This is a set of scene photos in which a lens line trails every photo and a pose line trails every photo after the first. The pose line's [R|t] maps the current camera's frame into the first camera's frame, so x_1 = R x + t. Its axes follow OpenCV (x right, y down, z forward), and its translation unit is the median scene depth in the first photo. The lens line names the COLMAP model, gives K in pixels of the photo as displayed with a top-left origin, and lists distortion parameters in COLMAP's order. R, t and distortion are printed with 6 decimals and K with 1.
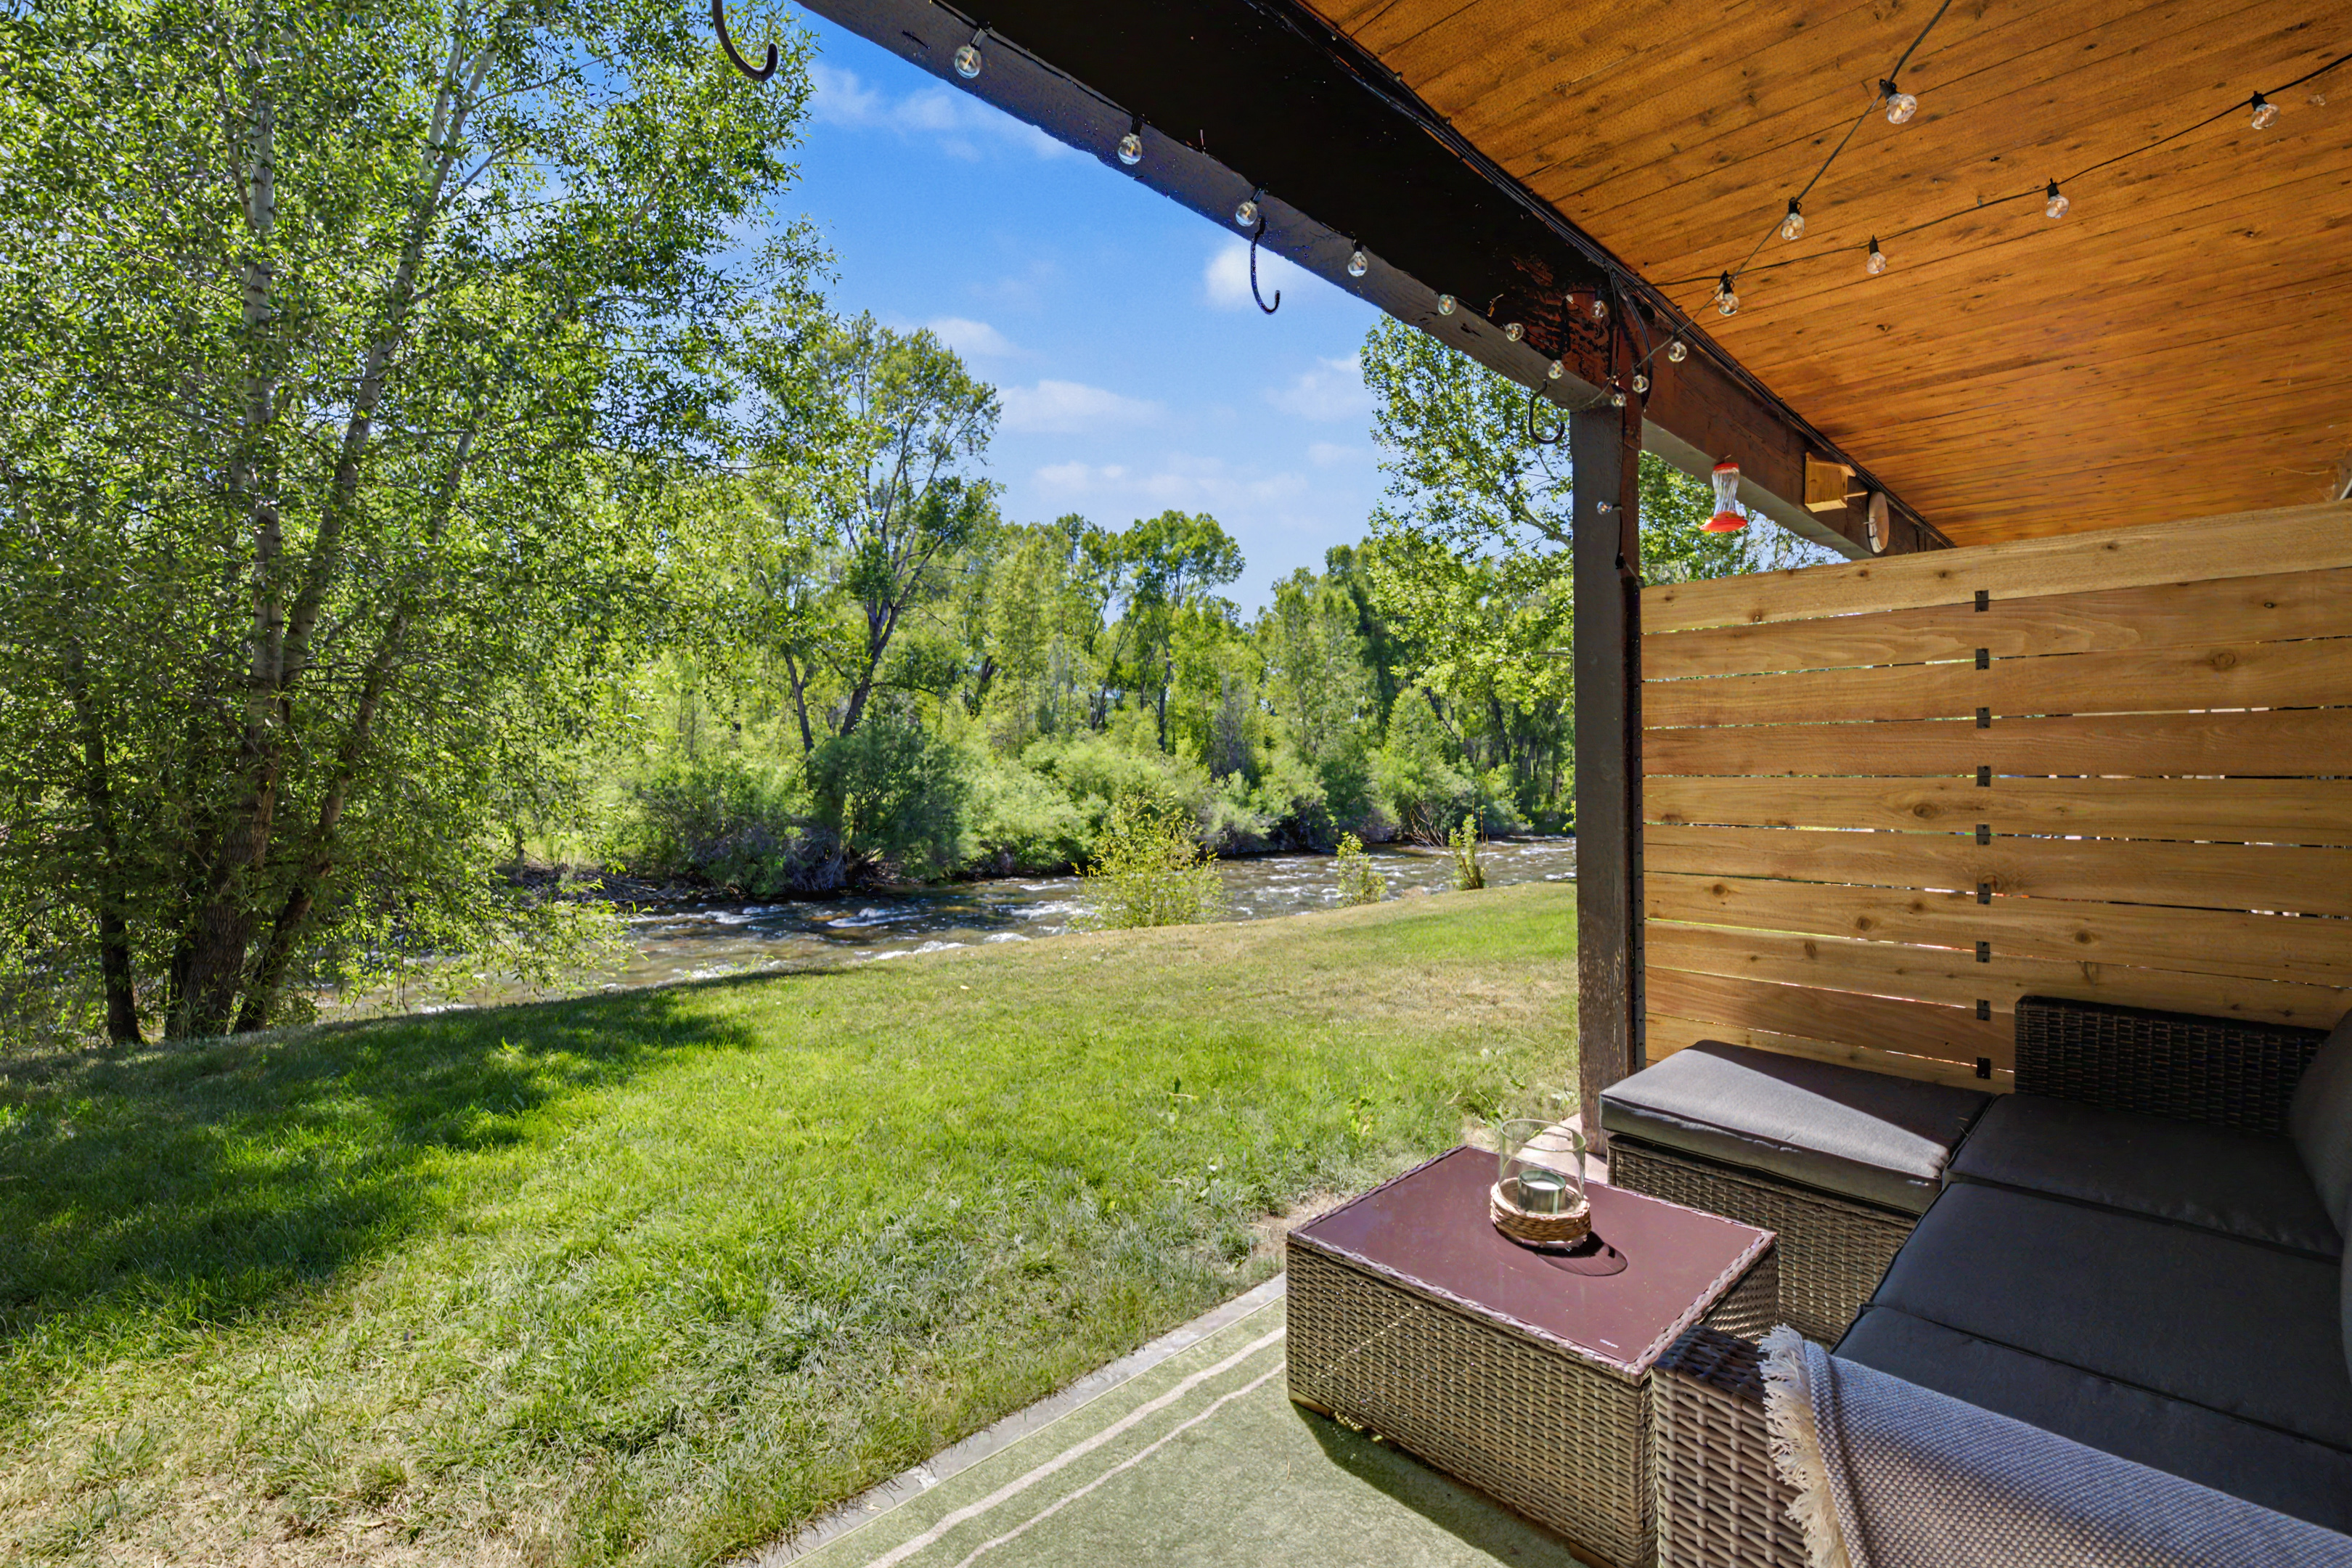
lens RADIAL K [[1046.3, 0, 1161.5], [0, 1046.3, 775.9], [0, 0, 1]] dist [-0.000499, -0.002517]
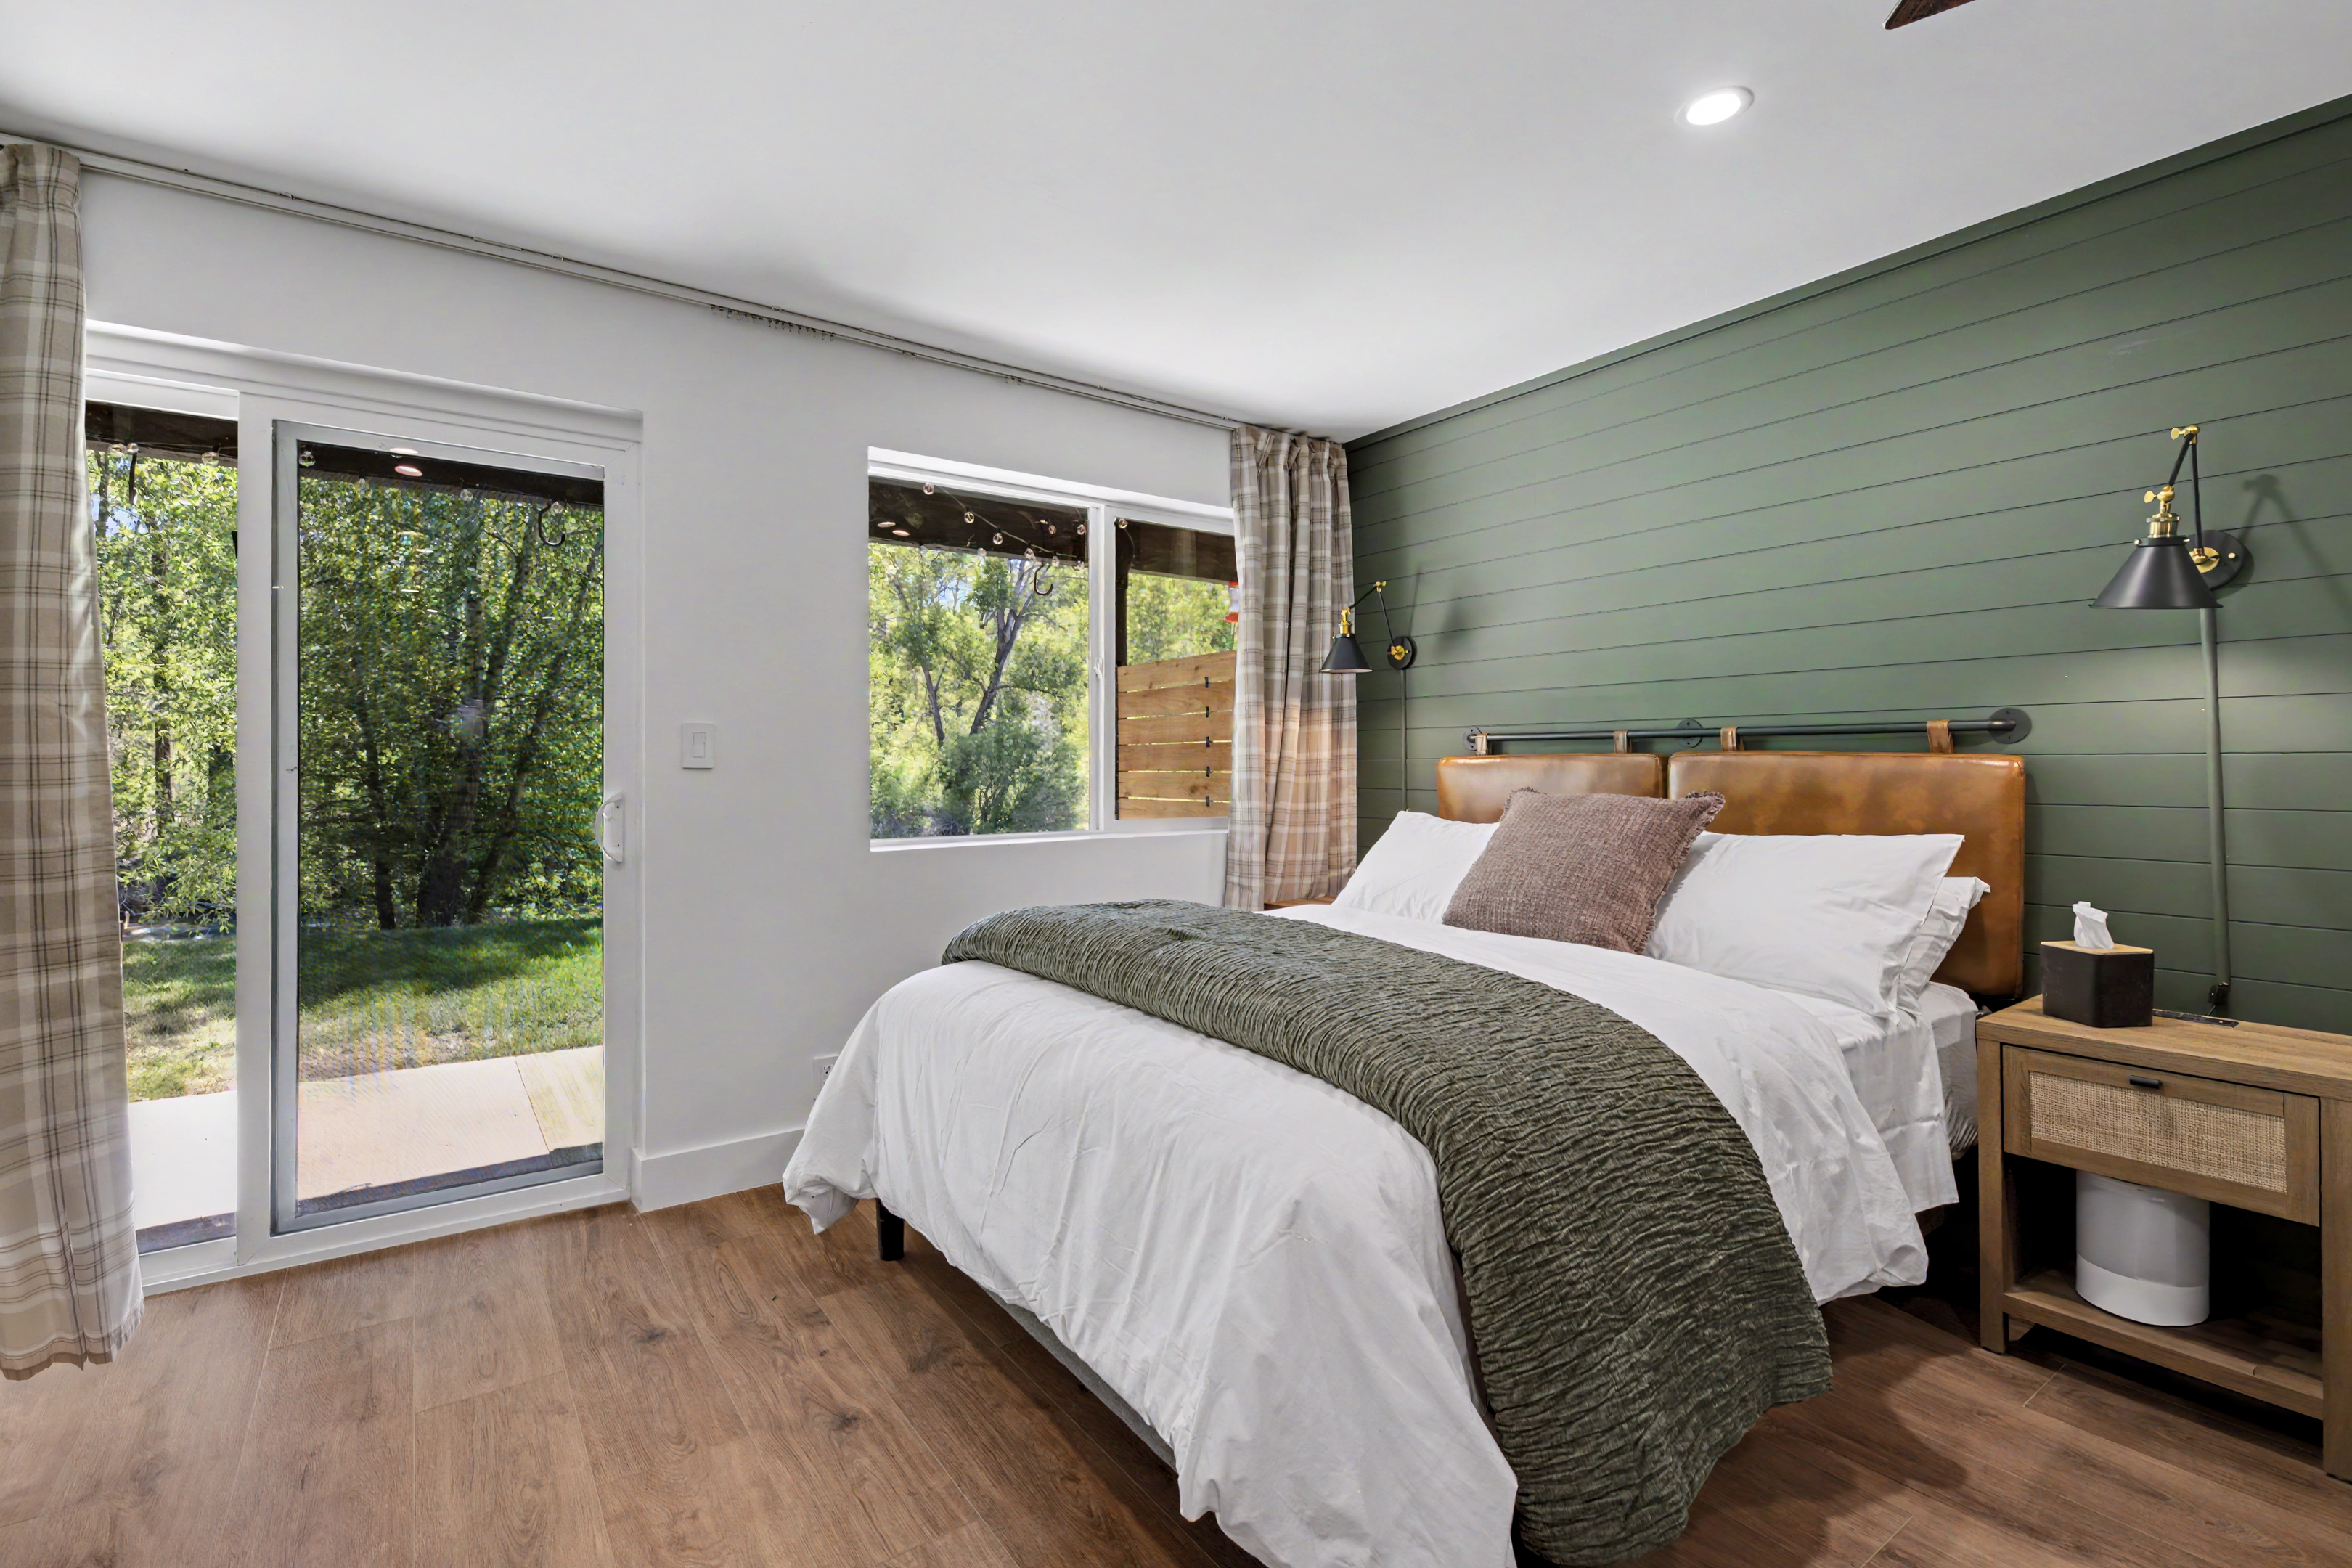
lens RADIAL K [[1107.4, 0, 1176.7], [0, 1107.4, 757.6], [0, 0, 1]] dist [0.000702, -0.001477]
pose [[0.985917, -0.001199, -0.167228, 0.392130], [-0.000969, 0.999917, -0.012882, -0.000466], [0.167230, 0.012863, 0.985834, -0.385379]]
